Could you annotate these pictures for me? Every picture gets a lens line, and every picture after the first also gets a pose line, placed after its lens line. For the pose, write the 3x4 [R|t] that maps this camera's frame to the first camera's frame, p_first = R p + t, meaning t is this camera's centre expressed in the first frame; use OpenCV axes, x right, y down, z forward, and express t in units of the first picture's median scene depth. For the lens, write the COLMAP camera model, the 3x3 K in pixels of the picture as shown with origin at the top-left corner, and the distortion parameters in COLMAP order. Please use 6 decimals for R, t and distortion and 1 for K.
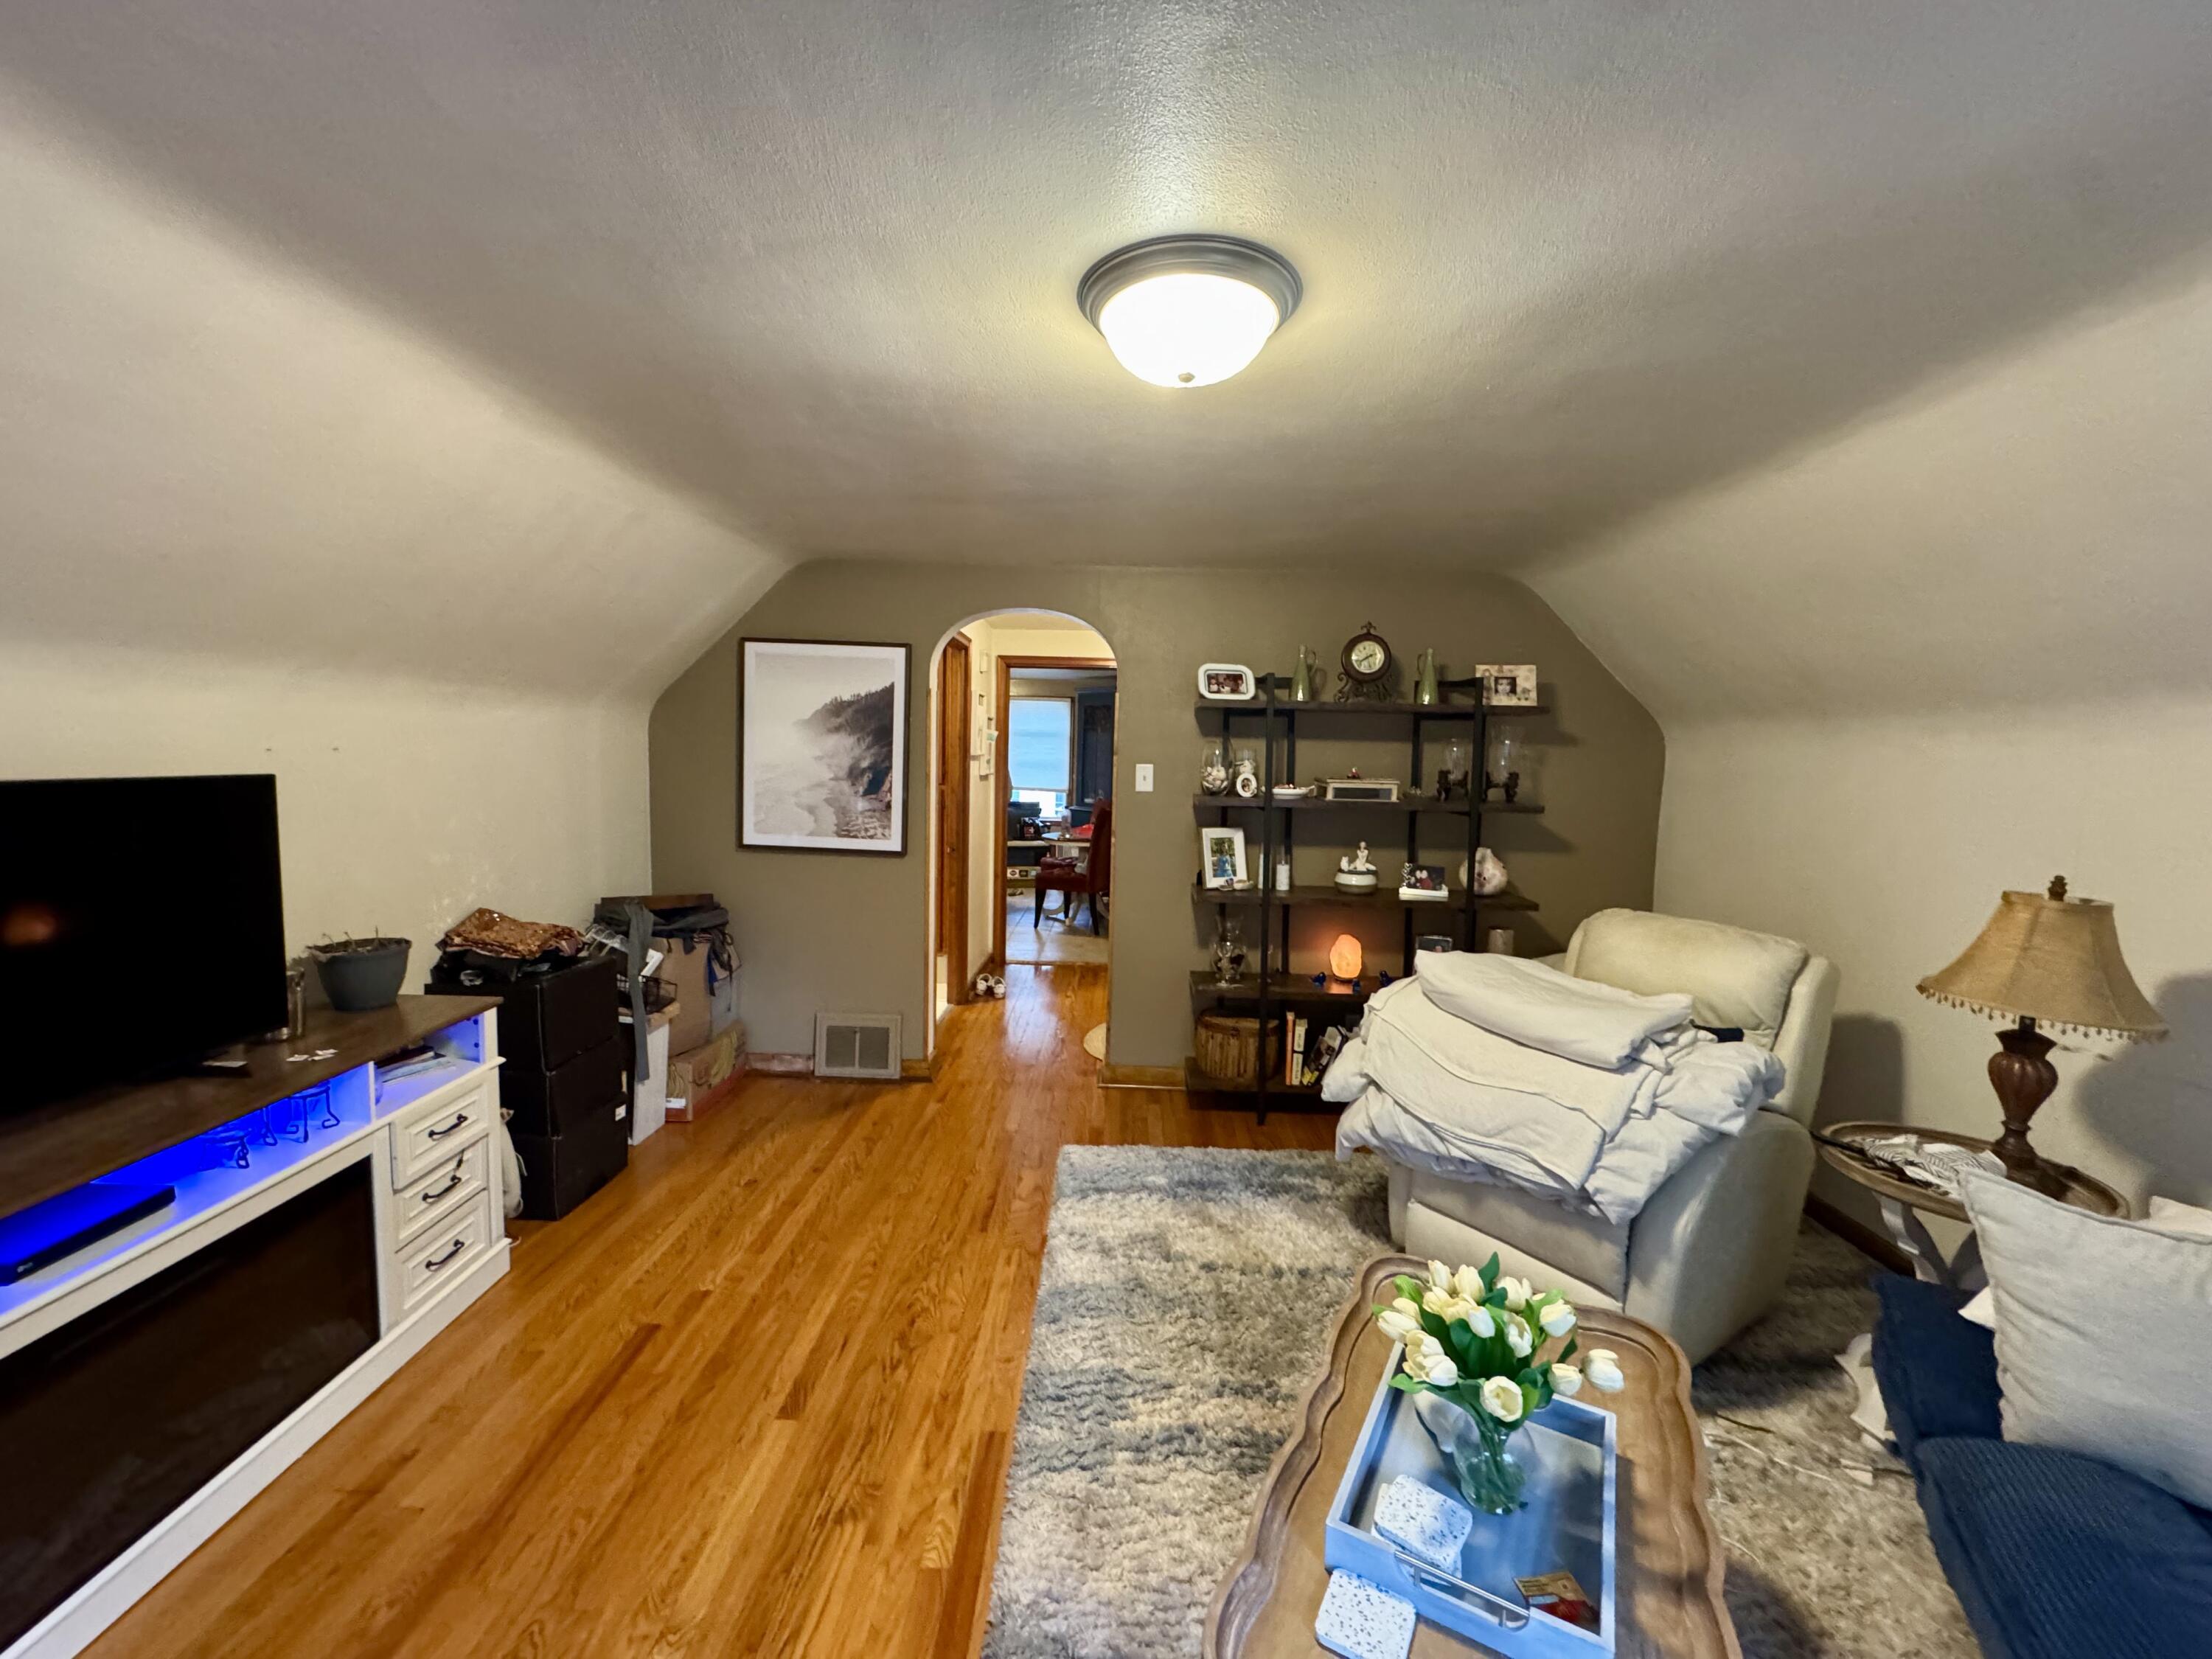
lens RADIAL K [[883.7, 0, 1106.8], [0, 883.7, 831.8], [0, 0, 1]] dist [-0.001015, -0.000208]
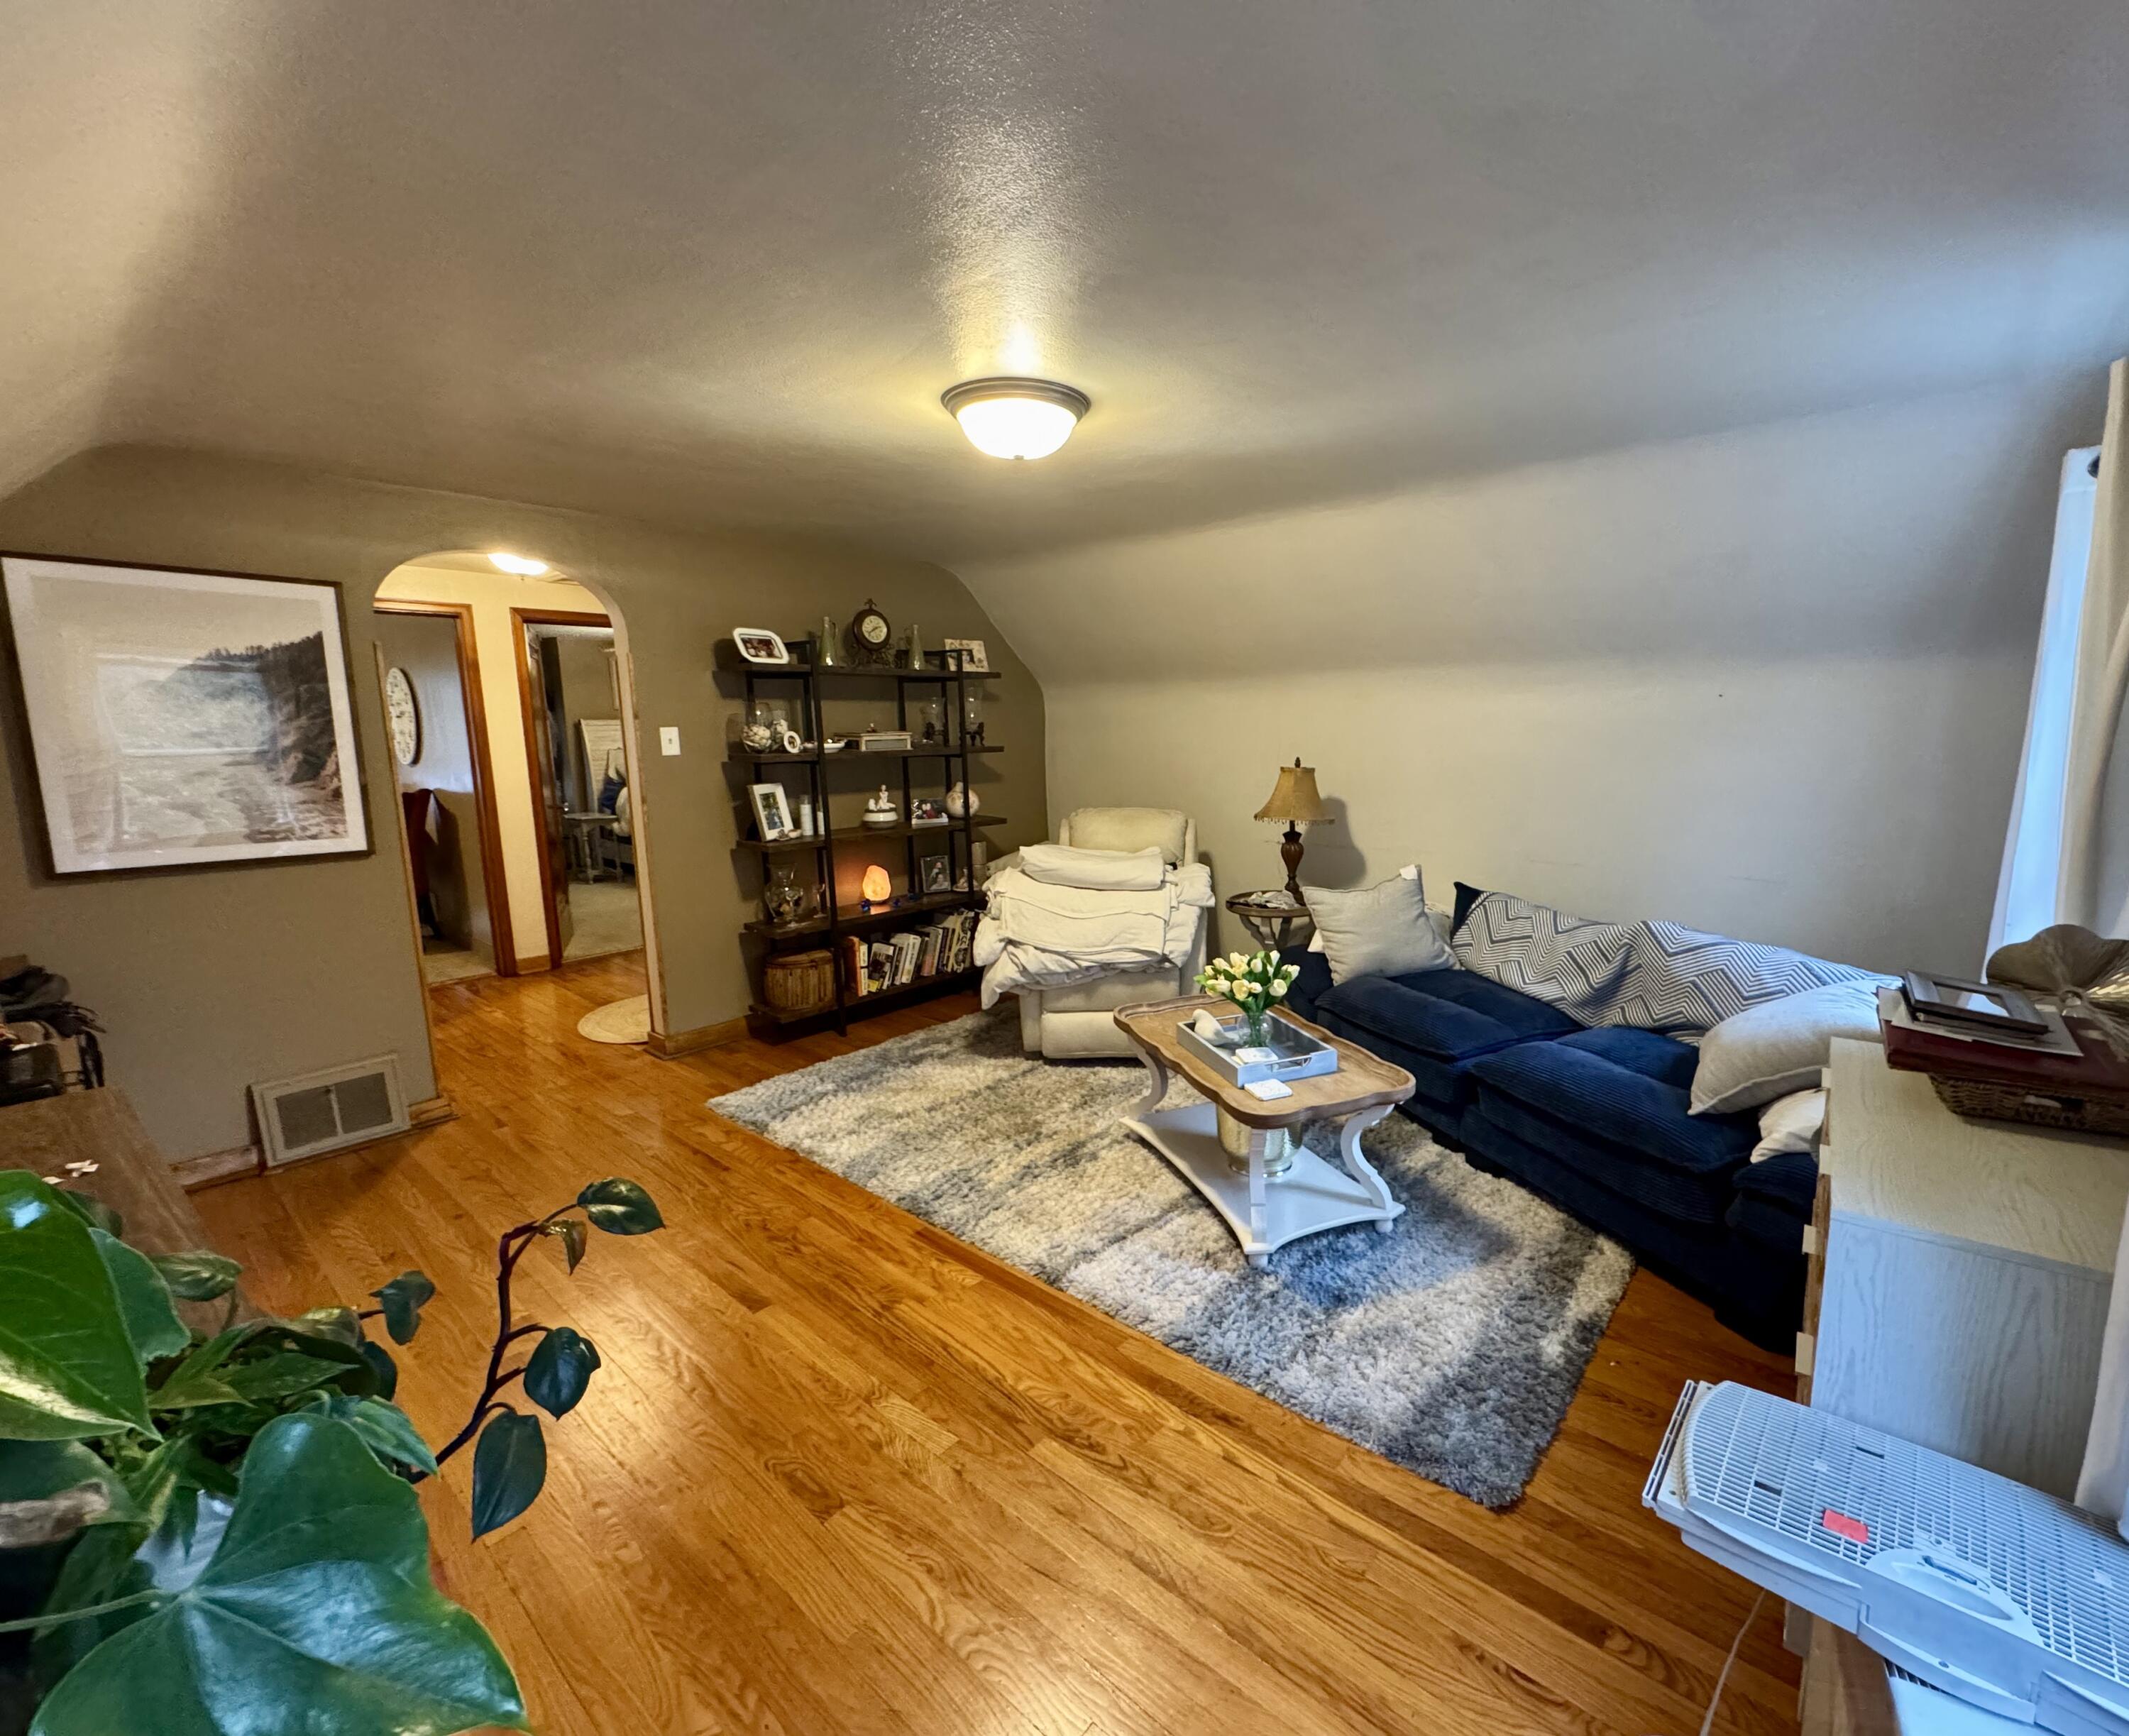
lens RADIAL K [[935.6, 0, 1154.8], [0, 935.6, 873.3], [0, 0, 1]] dist [0.001881, 0.000141]
pose [[0.608775, -0.158492, 0.777350, -0.500287], [0.094922, 0.987354, 0.126972, 0.003340], [-0.787644, -0.003509, 0.616121, -0.076982]]
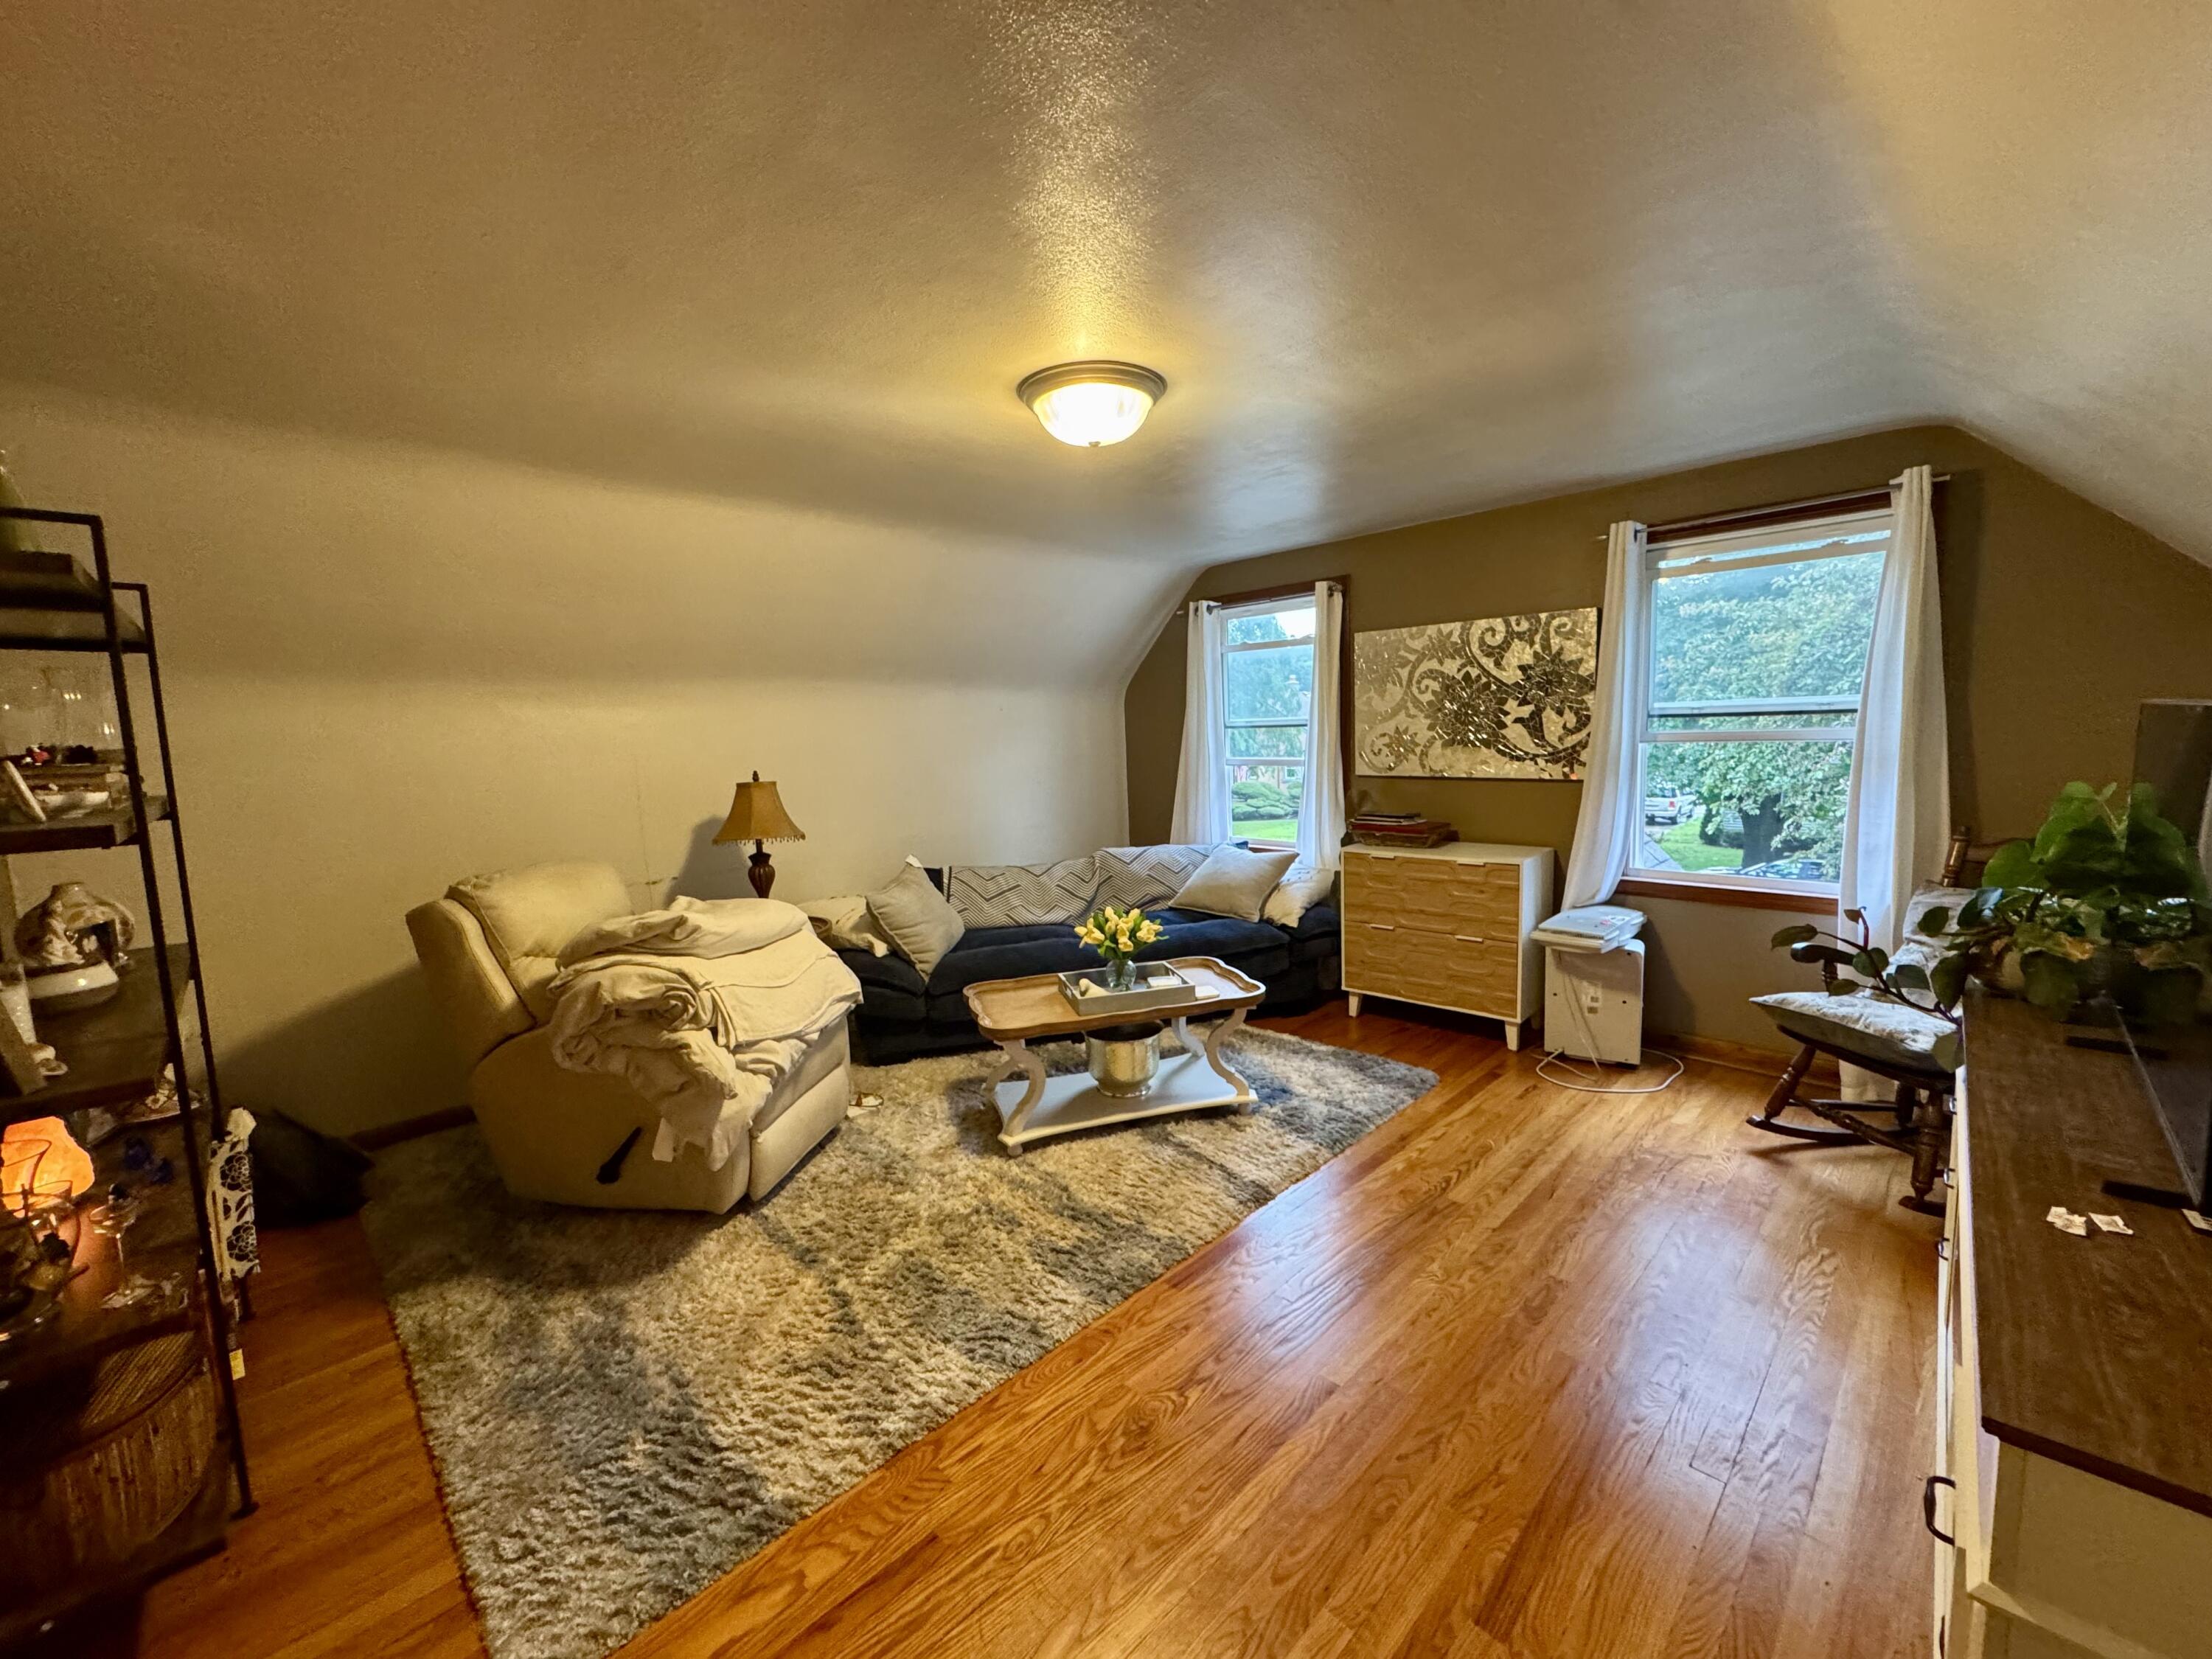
lens RADIAL K [[889.0, 0, 1106.0], [0, 889.0, 829.5], [0, 0, 1]] dist [0.000342, -0.000026]
pose [[-0.714522, -0.076989, 0.695364, -0.454239], [0.086152, 0.976679, 0.196661, -0.075224], [-0.694288, 0.200426, -0.691226, 0.945376]]
